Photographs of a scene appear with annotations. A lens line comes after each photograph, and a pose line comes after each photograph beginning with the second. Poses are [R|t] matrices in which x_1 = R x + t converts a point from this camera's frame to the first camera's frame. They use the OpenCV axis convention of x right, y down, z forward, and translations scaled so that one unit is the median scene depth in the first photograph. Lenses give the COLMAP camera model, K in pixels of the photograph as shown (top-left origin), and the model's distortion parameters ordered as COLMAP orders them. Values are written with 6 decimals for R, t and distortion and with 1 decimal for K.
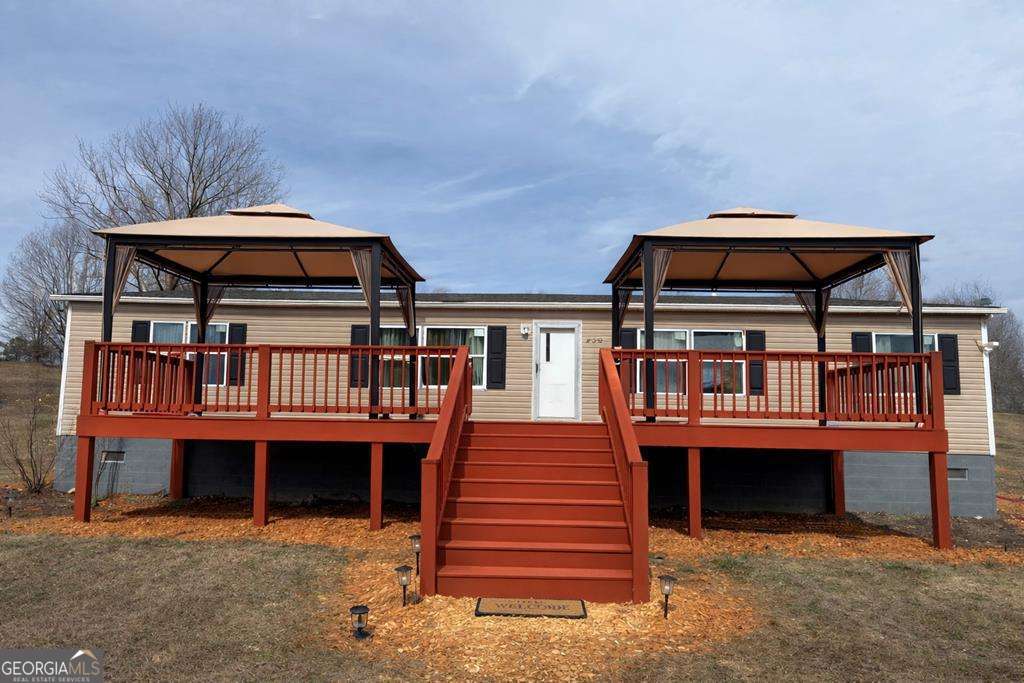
lens RADIAL K [[469.5, 0, 512.0], [0, 469.5, 341.5], [0, 0, 1]] dist [-0.040433, 0.008190]
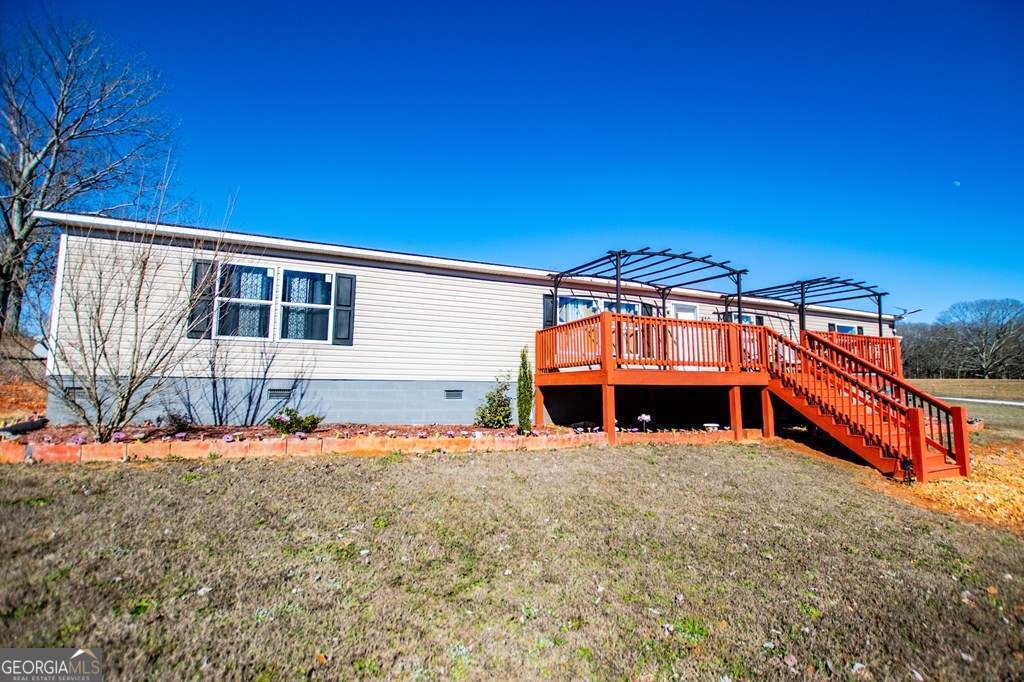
lens RADIAL K [[469.5, 0, 512.0], [0, 469.5, 341.0], [0, 0, 1]] dist [-0.040433, 0.008190]
pose [[0.903638, 0.030941, 0.427178, -1.191204], [-0.073036, 0.993911, 0.082507, -0.010929], [-0.422024, -0.105756, 0.900395, -0.094313]]
